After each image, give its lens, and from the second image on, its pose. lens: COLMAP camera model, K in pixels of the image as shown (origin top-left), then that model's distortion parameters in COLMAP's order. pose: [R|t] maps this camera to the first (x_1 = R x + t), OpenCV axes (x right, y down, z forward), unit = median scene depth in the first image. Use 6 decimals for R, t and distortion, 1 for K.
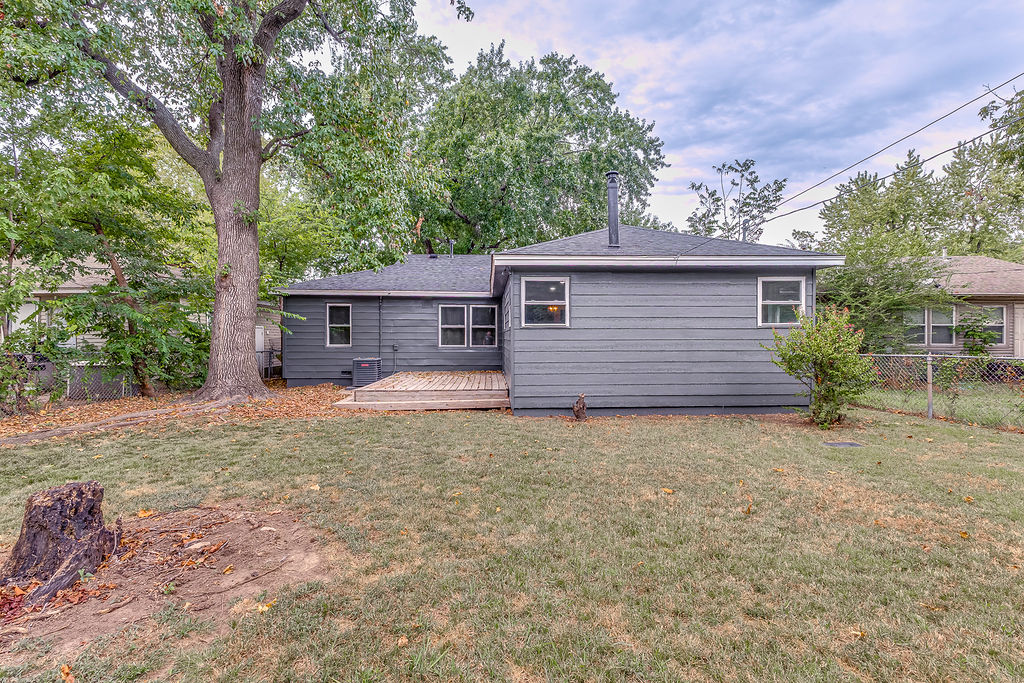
lens RADIAL K [[443.3, 0, 513.3], [0, 443.3, 339.7], [0, 0, 1]] dist [0.019919, -0.005283]
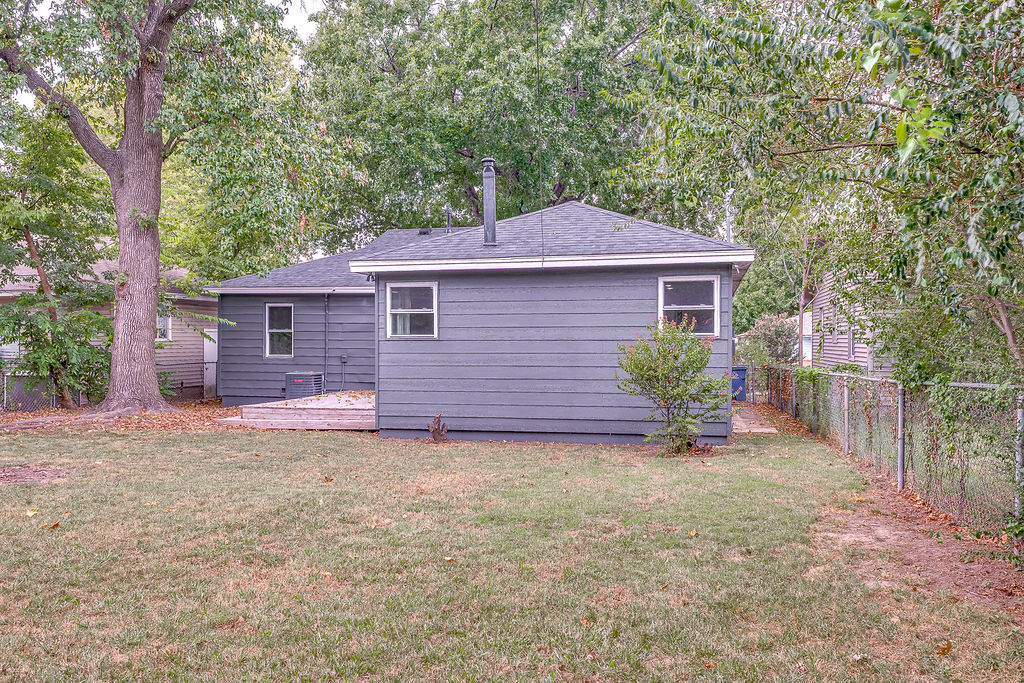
lens RADIAL K [[826.6, 0, 510.0], [0, 826.6, 337.5], [0, 0, 1]] dist [0.034132, -0.046115]
pose [[0.960579, 0.000344, -0.278008, 0.428502], [-0.002265, 0.999976, -0.006590, -0.011485], [0.277999, 0.006960, 0.960556, -0.320992]]
